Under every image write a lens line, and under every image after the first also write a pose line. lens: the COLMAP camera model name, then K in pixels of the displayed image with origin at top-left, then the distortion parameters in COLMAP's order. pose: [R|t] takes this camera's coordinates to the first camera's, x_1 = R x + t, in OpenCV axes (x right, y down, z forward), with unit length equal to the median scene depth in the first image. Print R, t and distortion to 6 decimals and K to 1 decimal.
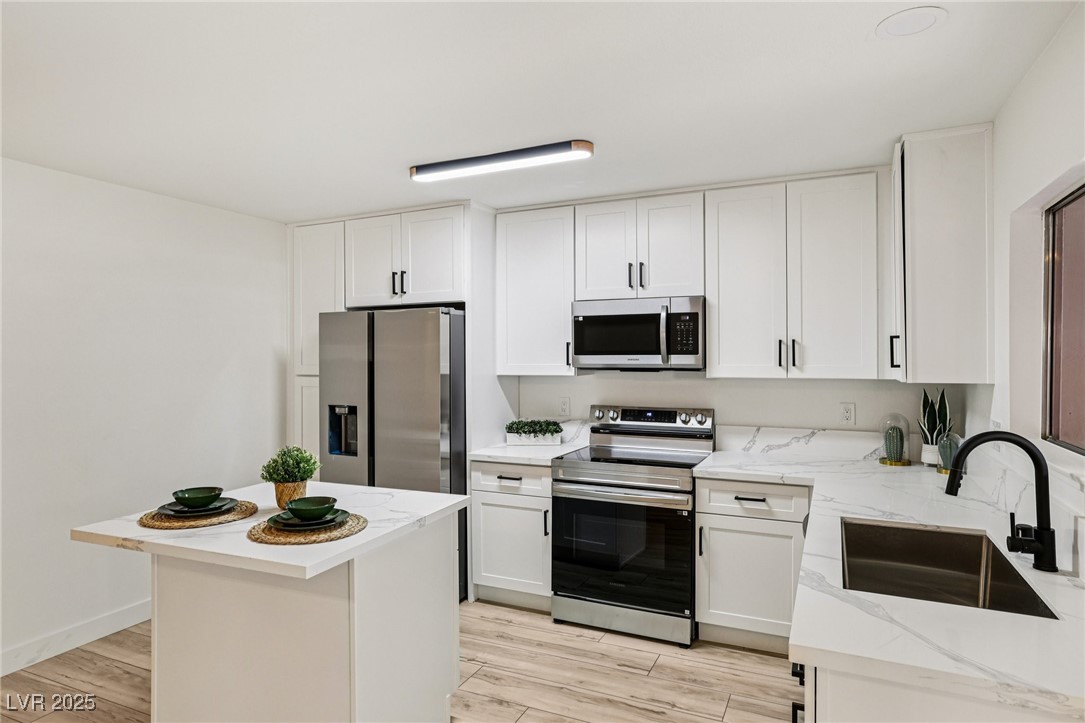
lens RADIAL K [[620.6, 0, 542.7], [0, 620.6, 360.7], [0, 0, 1]] dist [0.003650, 0.000328]
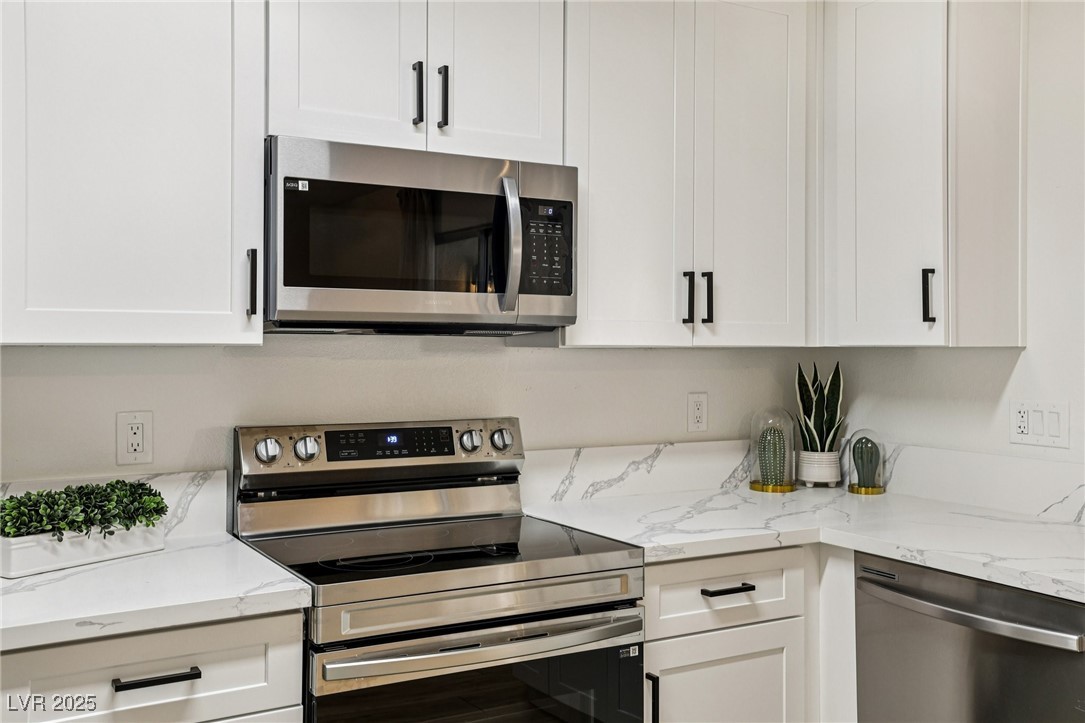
lens RADIAL K [[1047.2, 0, 542.9], [0, 1047.2, 334.8], [0, 0, 1]] dist [0.055086, 0.000000]
pose [[0.574825, 0.015128, 0.818137, -0.372204], [0.002163, 0.999797, -0.020007, 0.033256], [-0.818274, 0.013271, 0.574676, 0.554981]]
